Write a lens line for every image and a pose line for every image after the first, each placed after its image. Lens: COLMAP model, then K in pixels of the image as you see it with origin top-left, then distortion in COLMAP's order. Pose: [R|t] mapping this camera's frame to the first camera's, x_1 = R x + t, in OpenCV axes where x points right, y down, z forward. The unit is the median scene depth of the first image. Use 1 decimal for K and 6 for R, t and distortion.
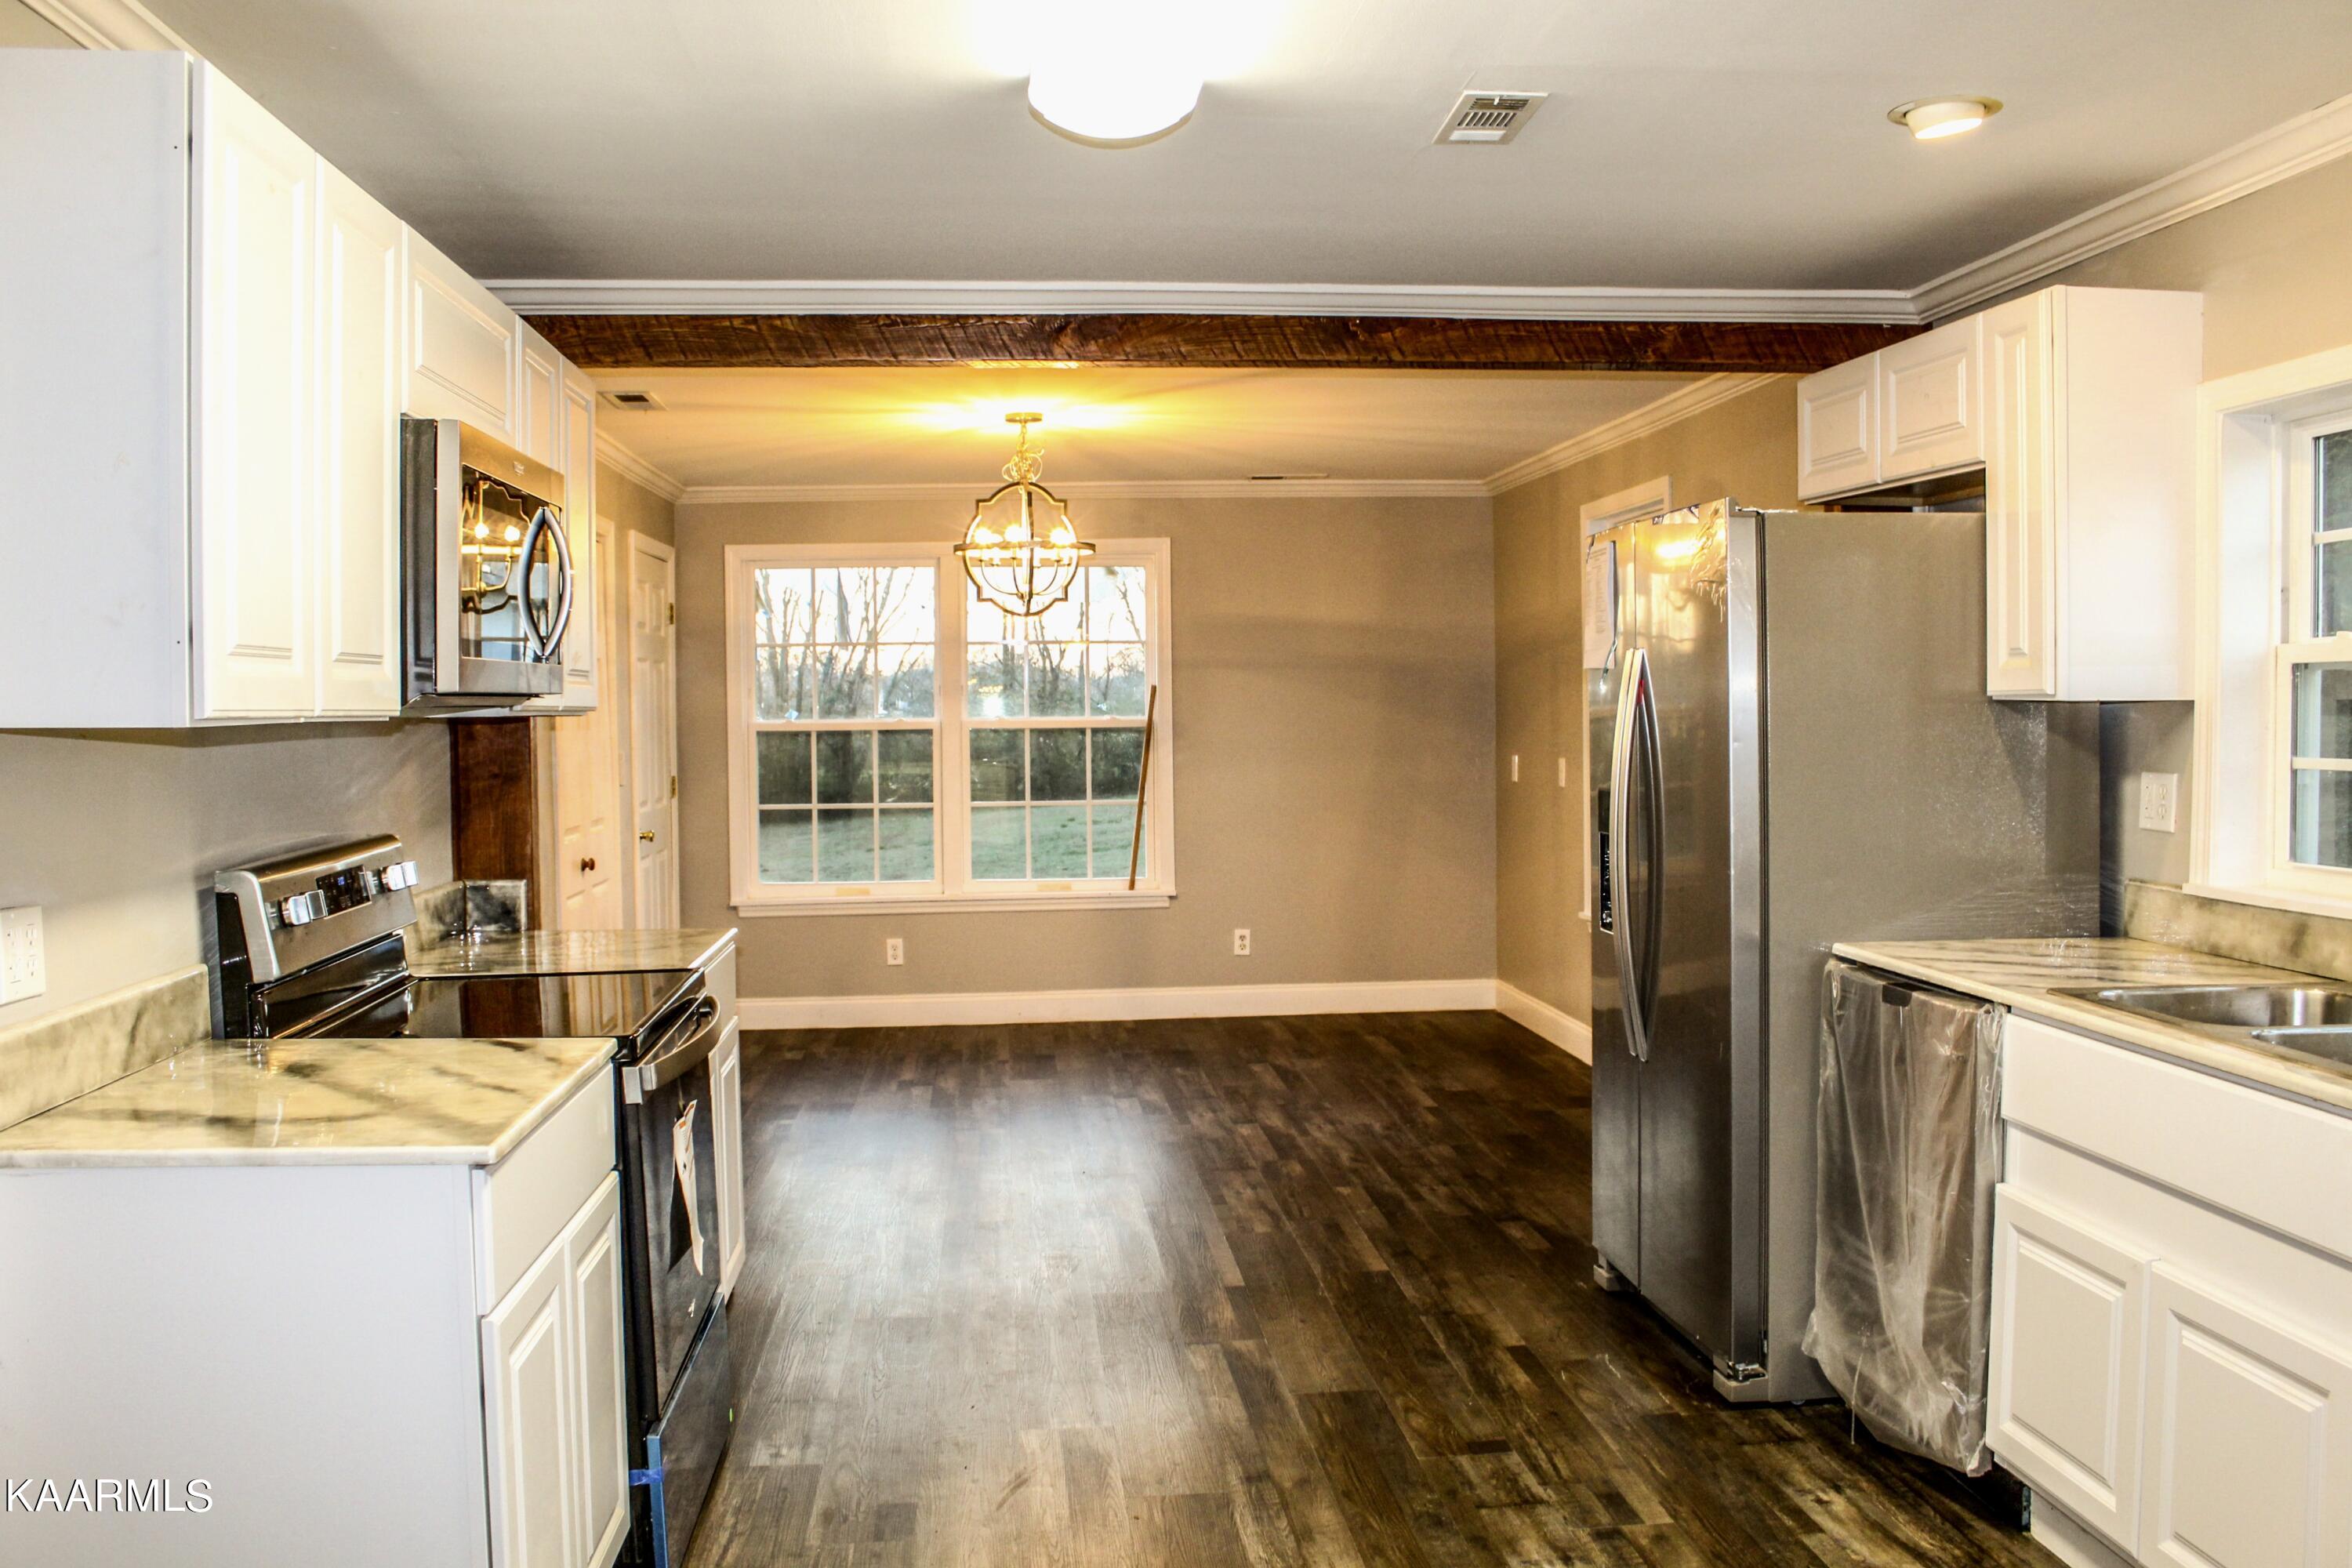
lens RADIAL K [[1996.7, 0, 1176.0], [0, 1996.7, 784.0], [0, 0, 1]] dist [-0.159749, 0.112629]
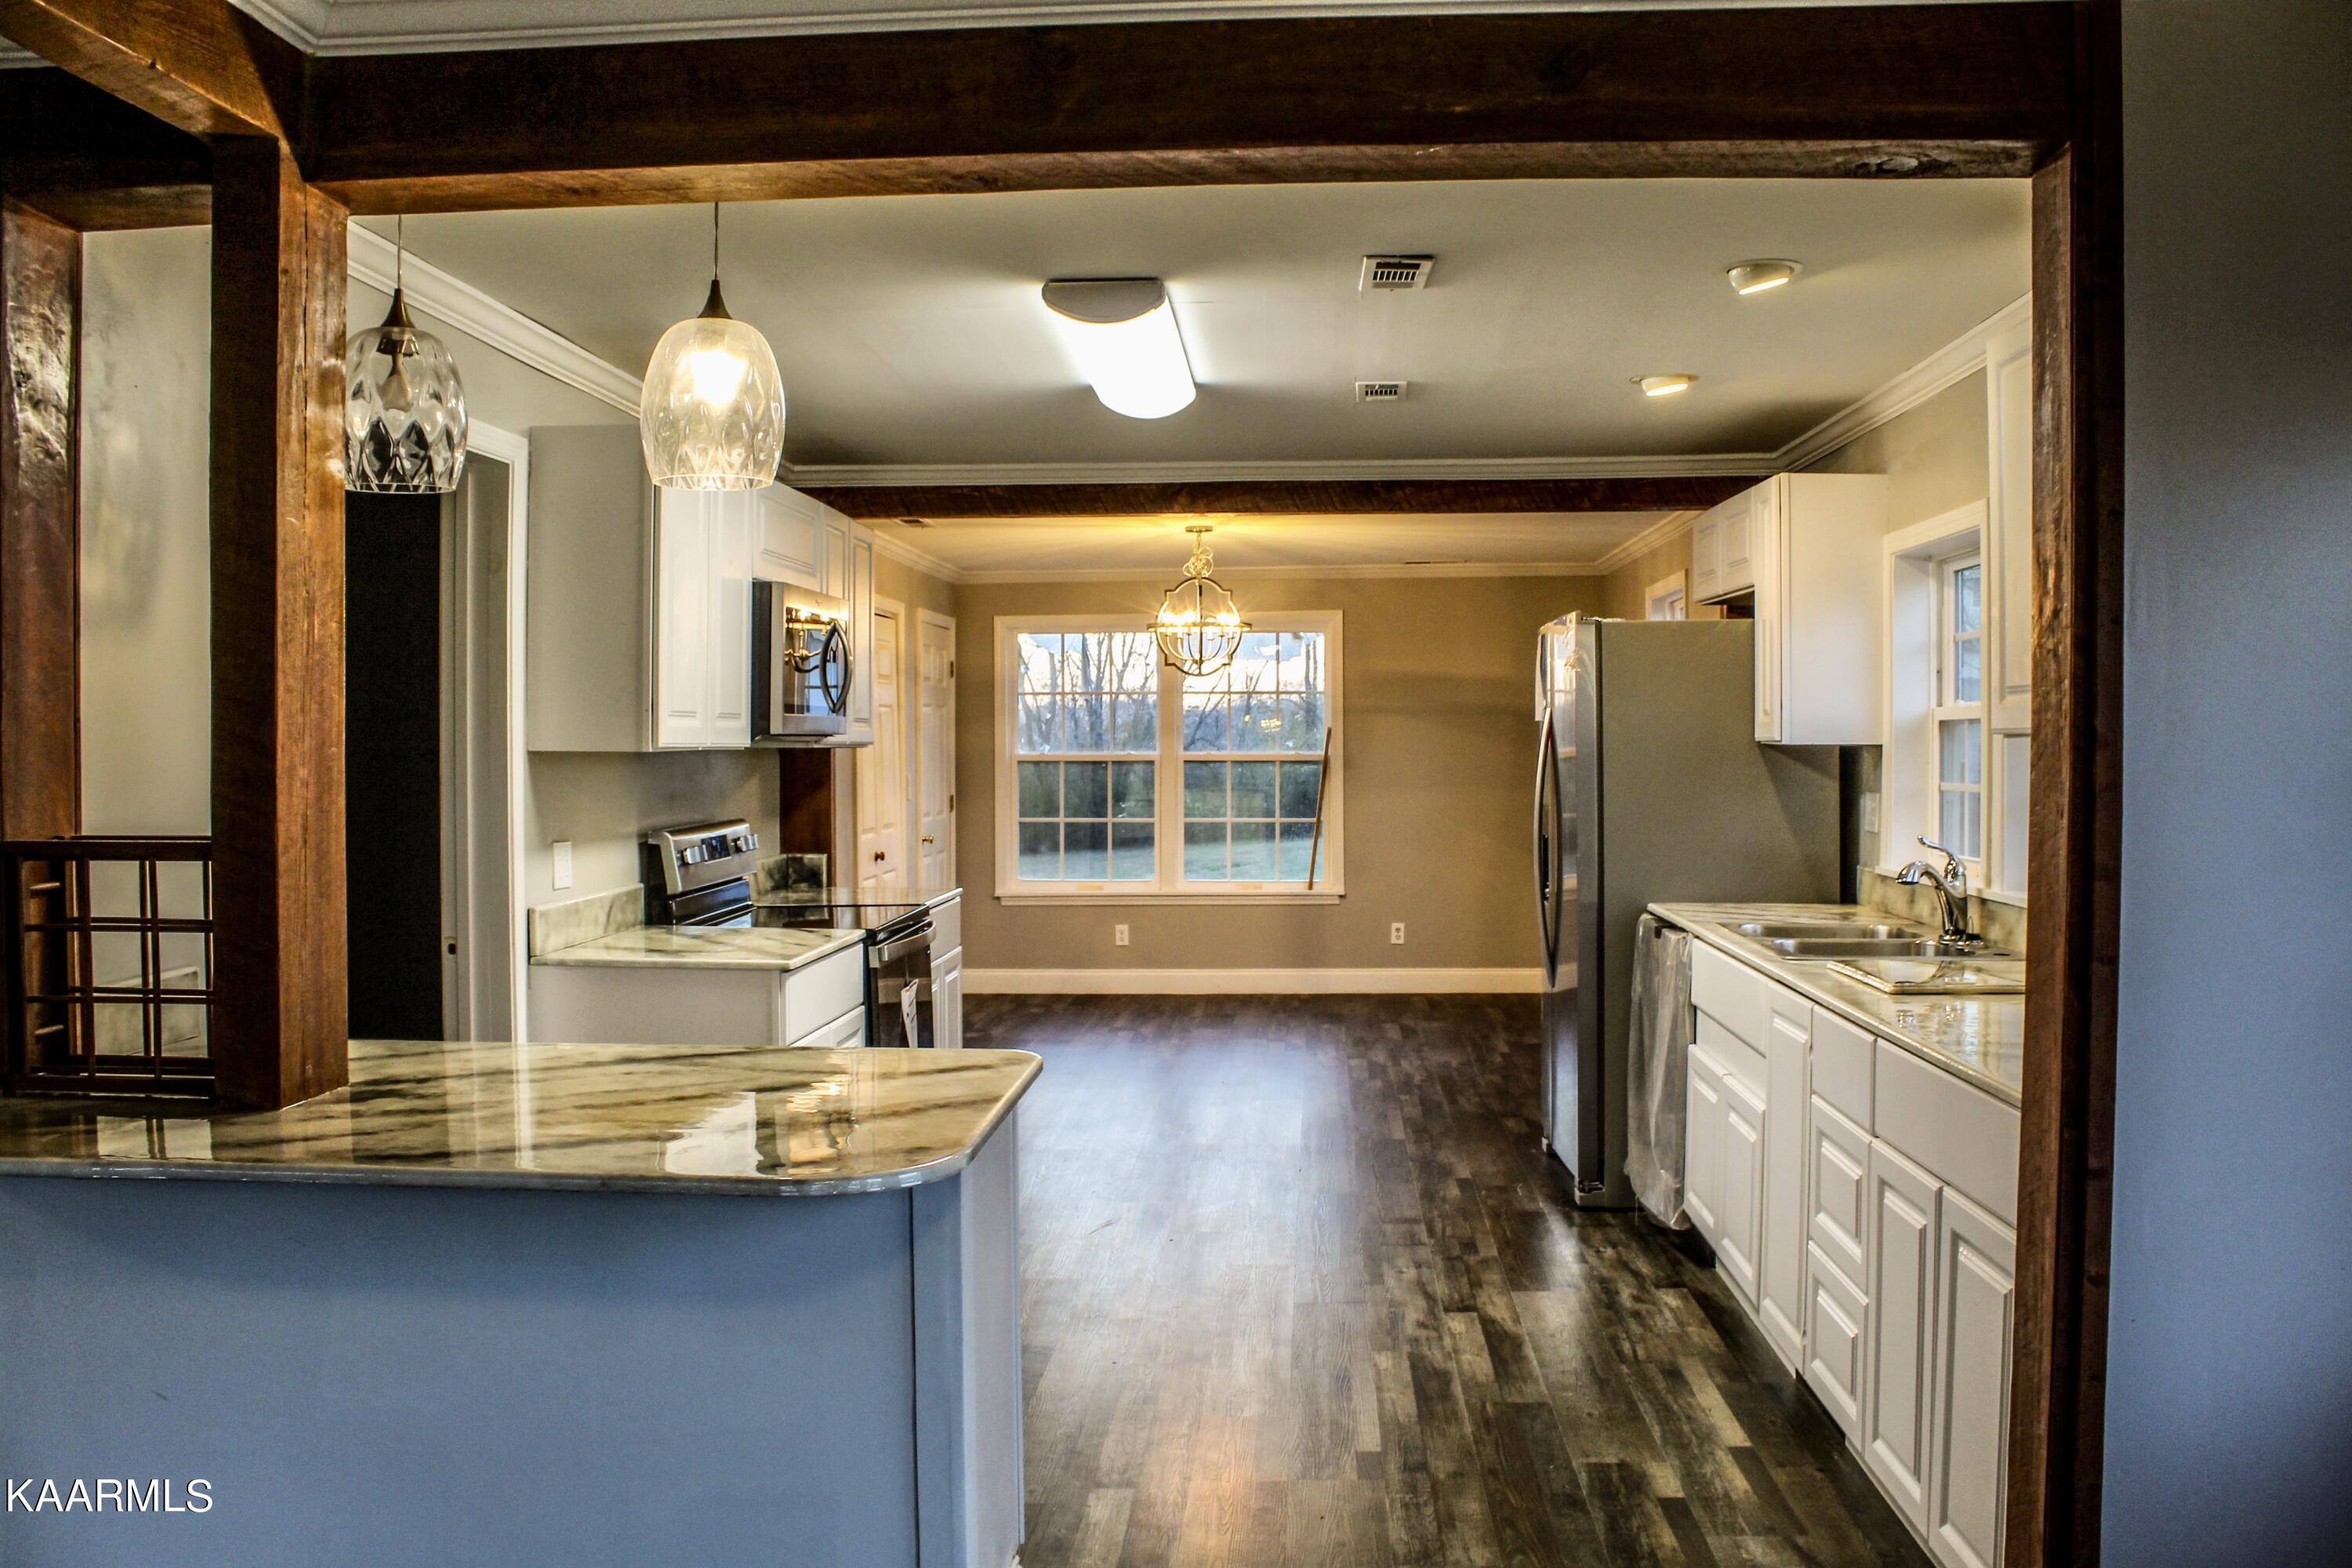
lens RADIAL K [[1996.7, 0, 1176.0], [0, 1996.7, 784.0], [0, 0, 1]] dist [-0.159749, 0.112629]
pose [[0.986634, 0.010060, -0.162641, 0.191463], [-0.012929, 0.999779, -0.016589, 0.016380], [0.162438, 0.018470, 0.986546, -0.492249]]
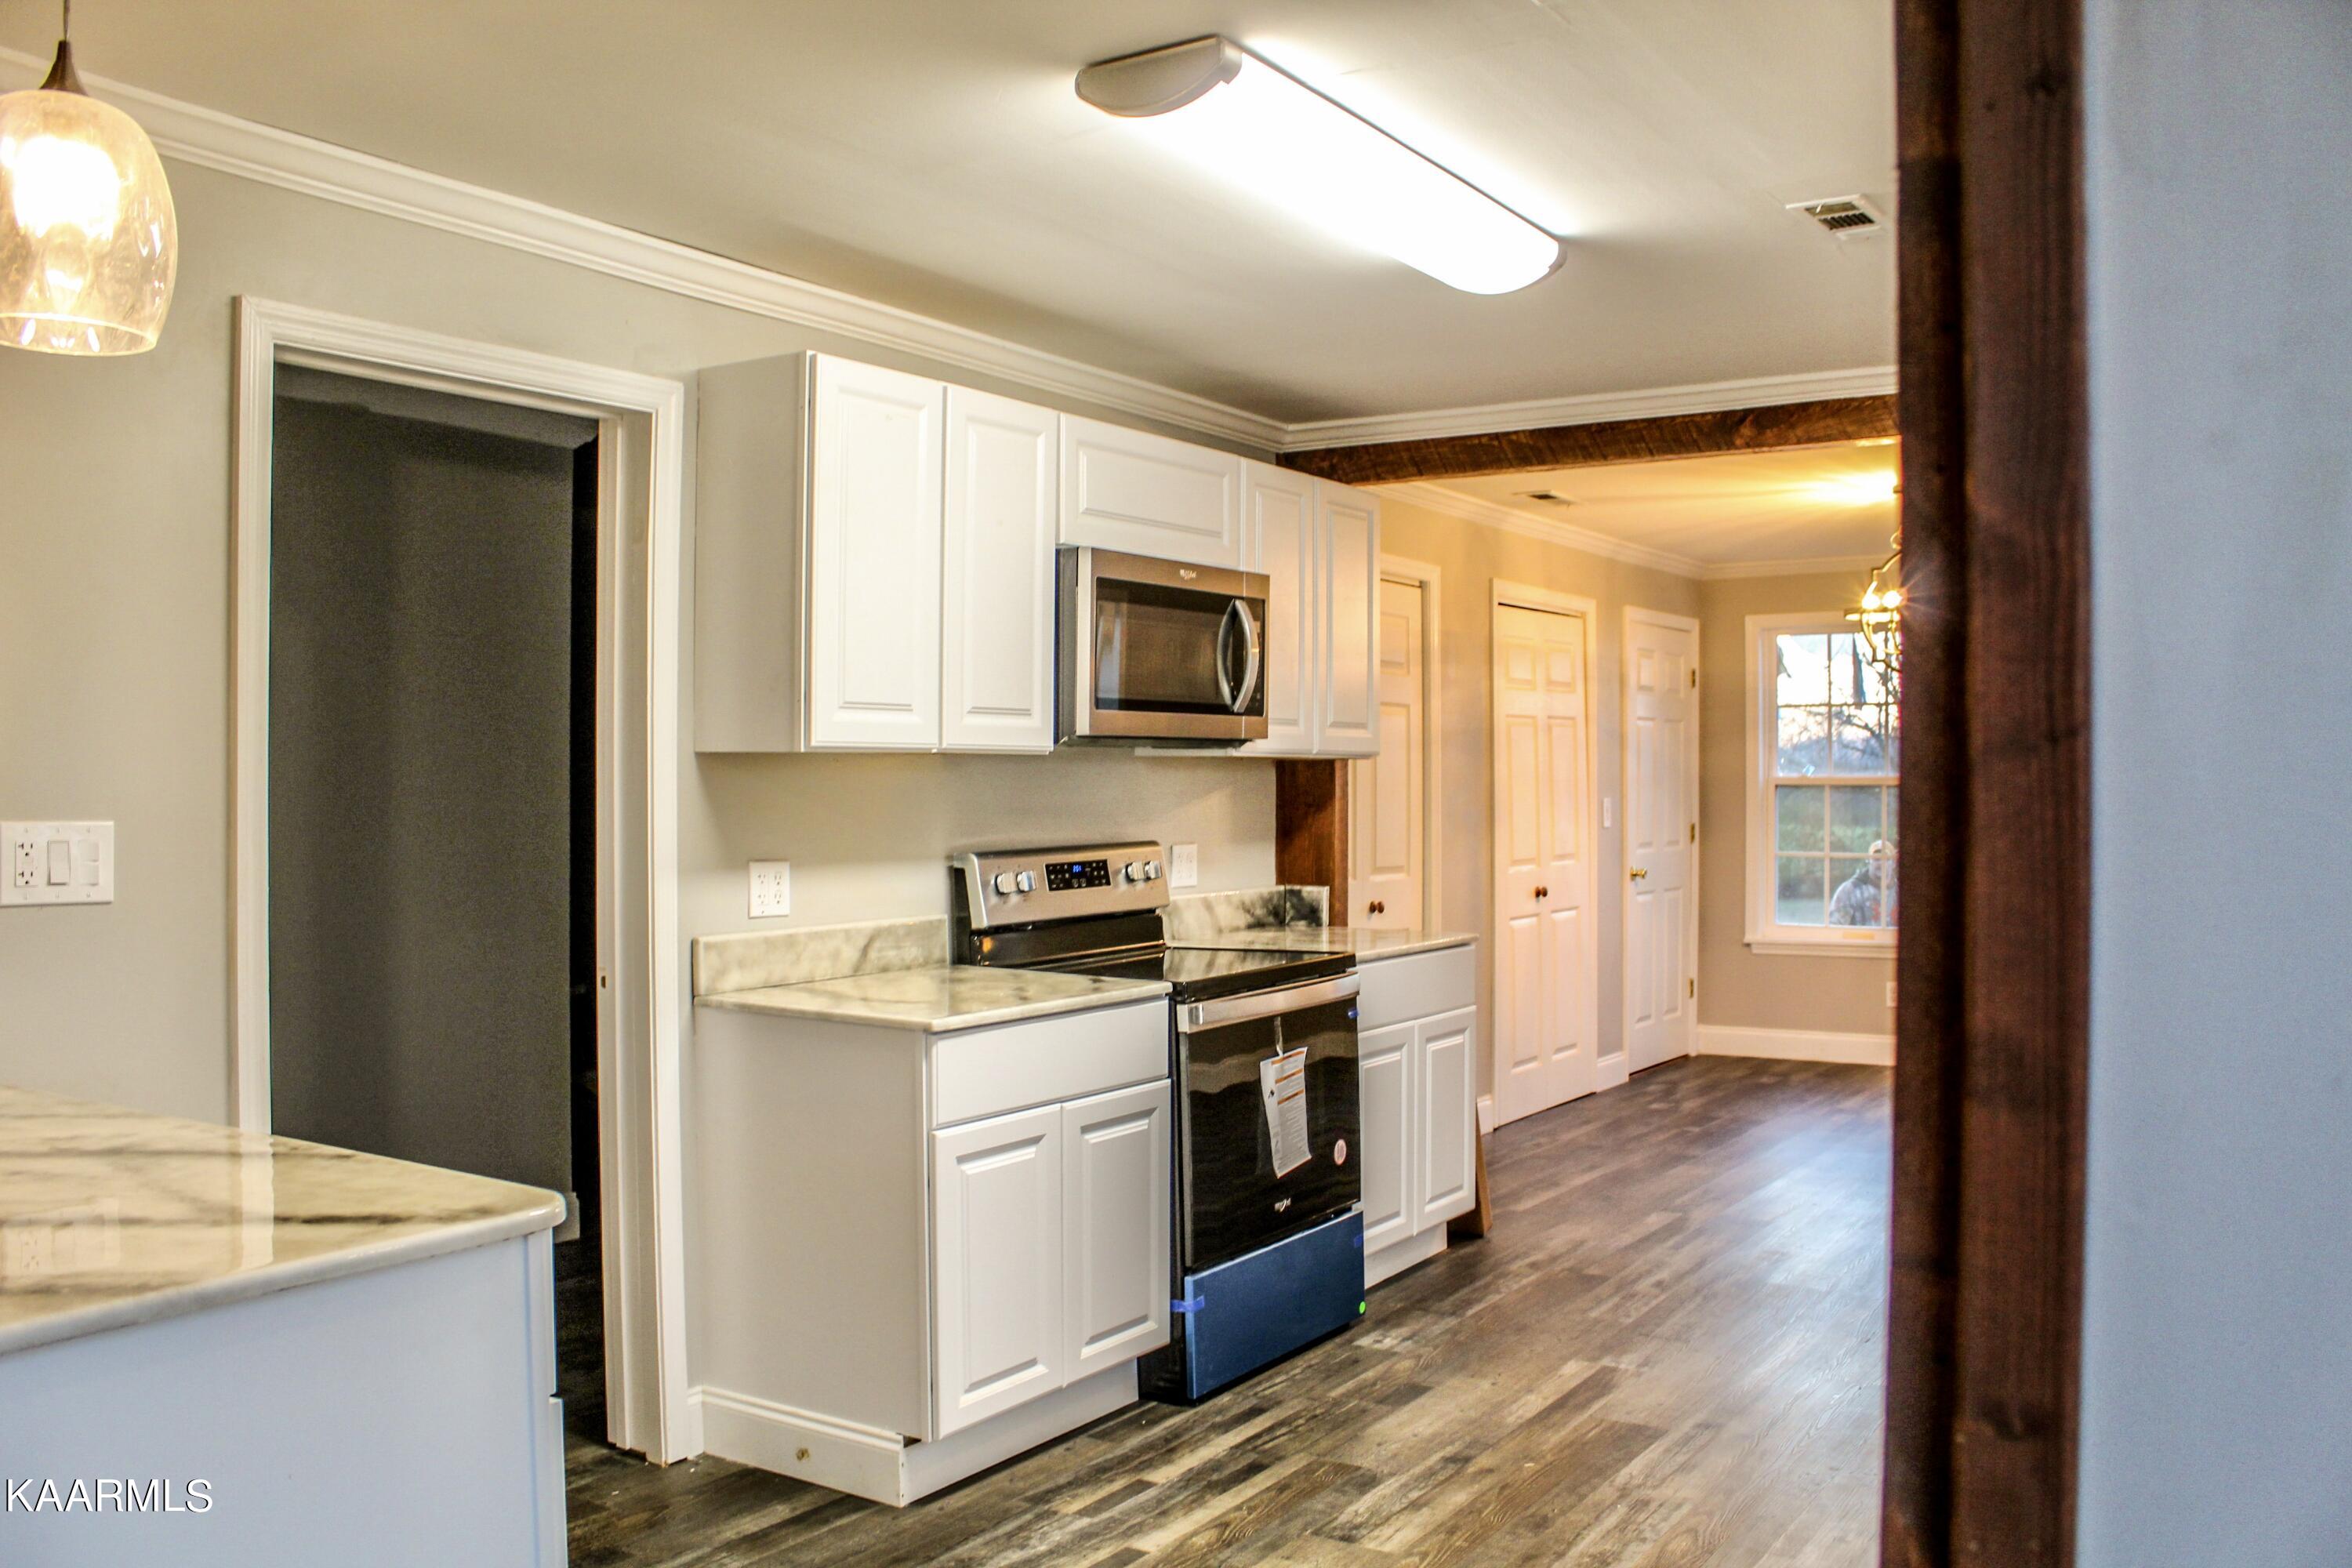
lens RADIAL K [[1954.7, 0, 1214.2], [0, 1954.7, 777.6], [0, 0, 1]] dist [-0.185455, 0.184824]
pose [[0.780168, 0.007225, -0.625528, 0.407141], [-0.030168, 0.999204, -0.026084, 0.013019], [0.624842, 0.039221, 0.779766, -0.041893]]
